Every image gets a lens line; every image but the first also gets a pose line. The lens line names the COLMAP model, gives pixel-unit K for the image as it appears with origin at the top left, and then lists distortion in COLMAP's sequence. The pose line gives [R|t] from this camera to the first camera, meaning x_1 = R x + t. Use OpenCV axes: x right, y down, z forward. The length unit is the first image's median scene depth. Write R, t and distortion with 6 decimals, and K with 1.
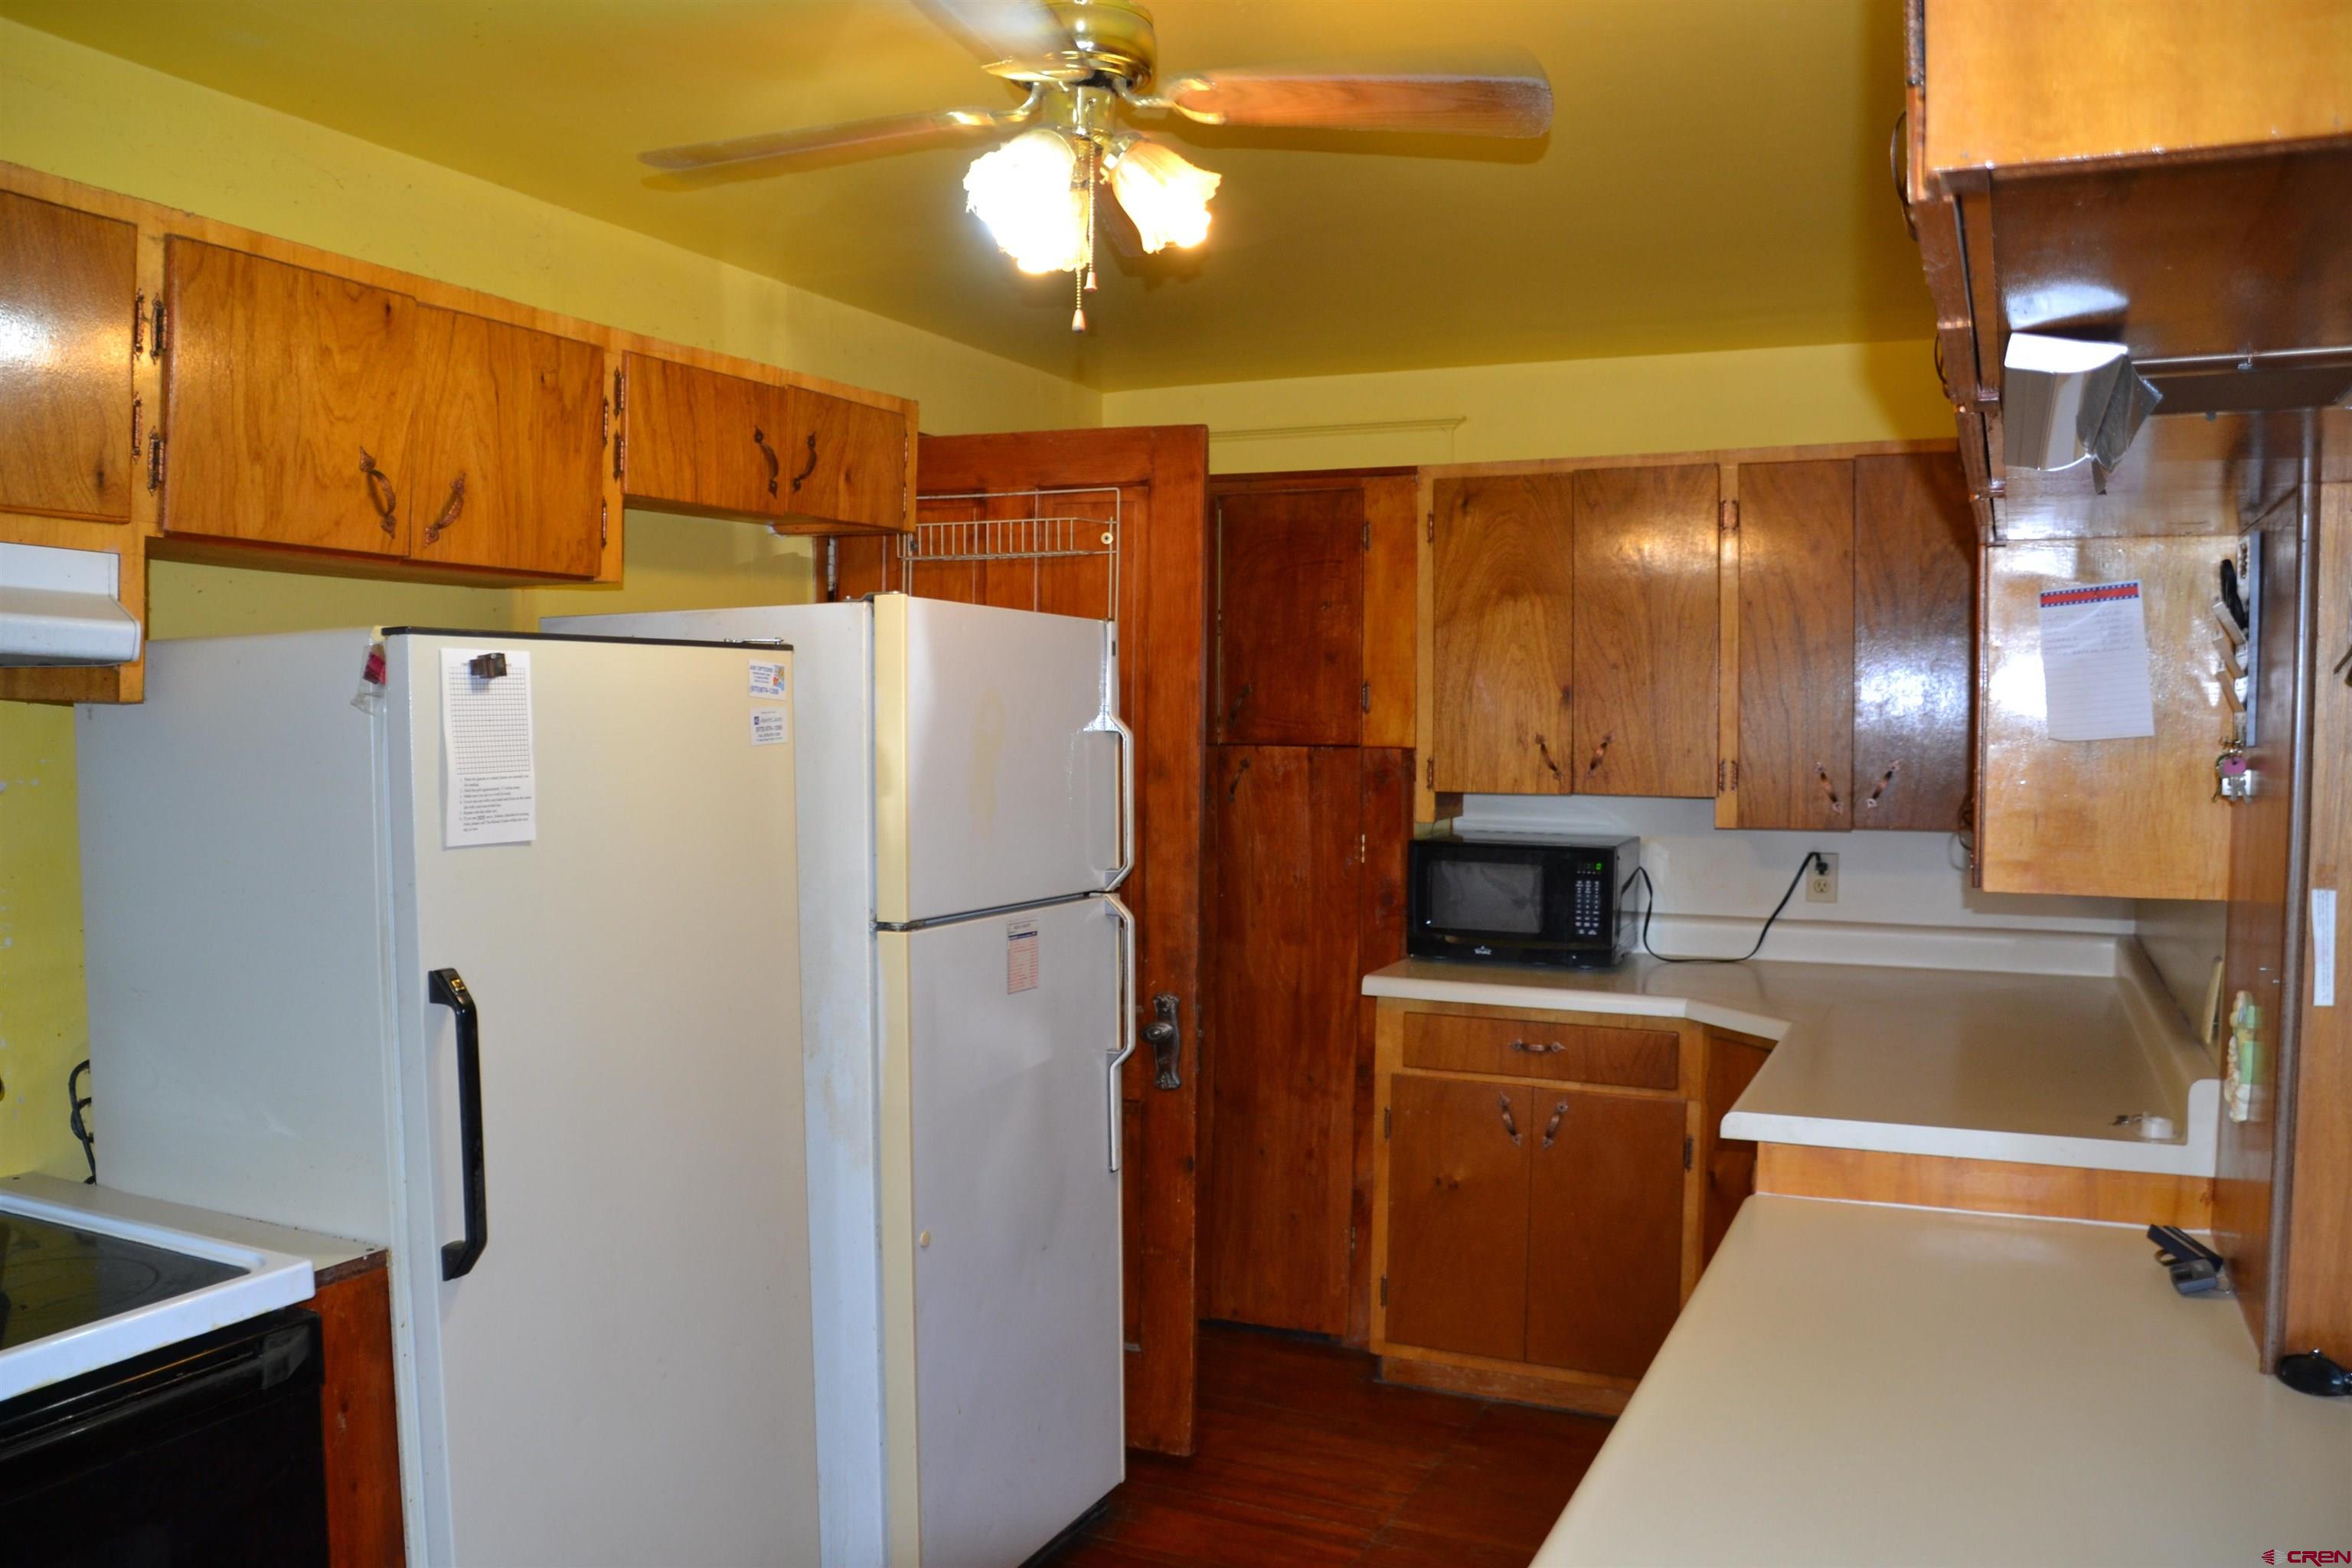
lens RADIAL K [[1877.4, 0, 1161.5], [0, 1877.4, 827.9], [0, 0, 1]] dist [-0.159513, 0.114468]
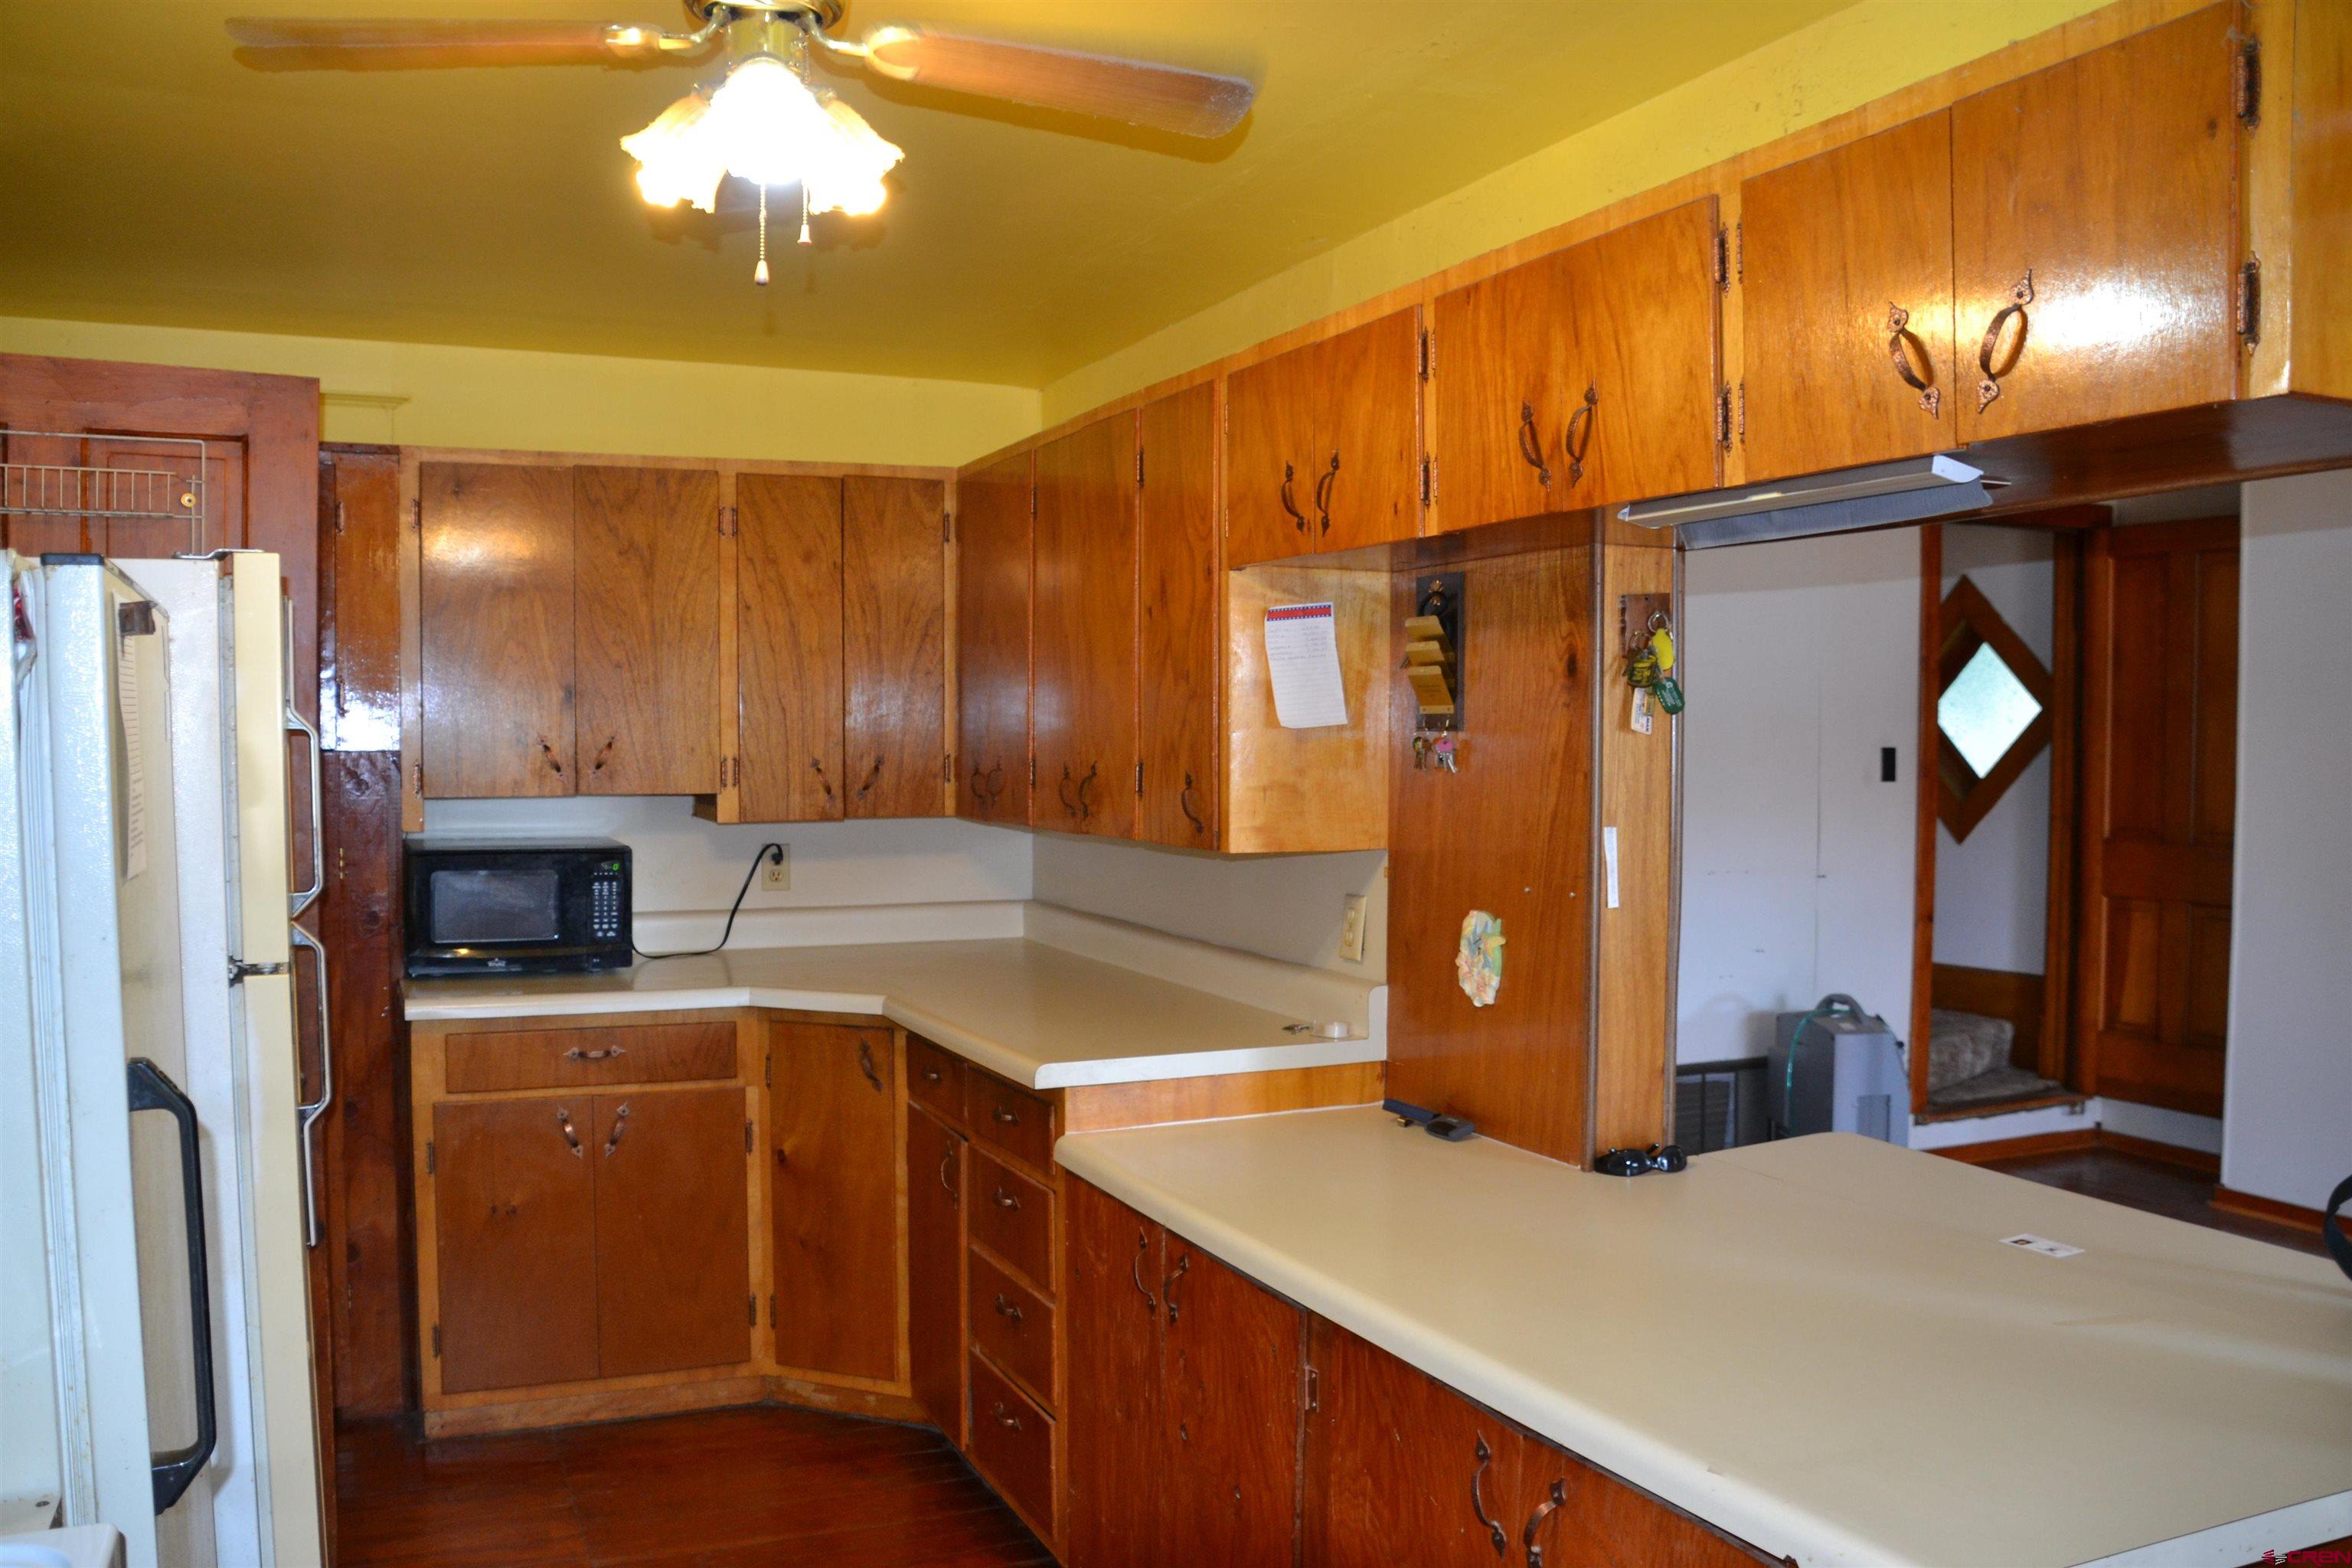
lens RADIAL K [[1877.4, 0, 1161.5], [0, 1877.4, 827.9], [0, 0, 1]] dist [-0.159513, 0.114468]
pose [[0.647855, -0.039672, 0.760730, -0.342443], [0.044834, 0.998898, 0.013911, -0.000807], [-0.760443, 0.025094, 0.648919, 0.143048]]
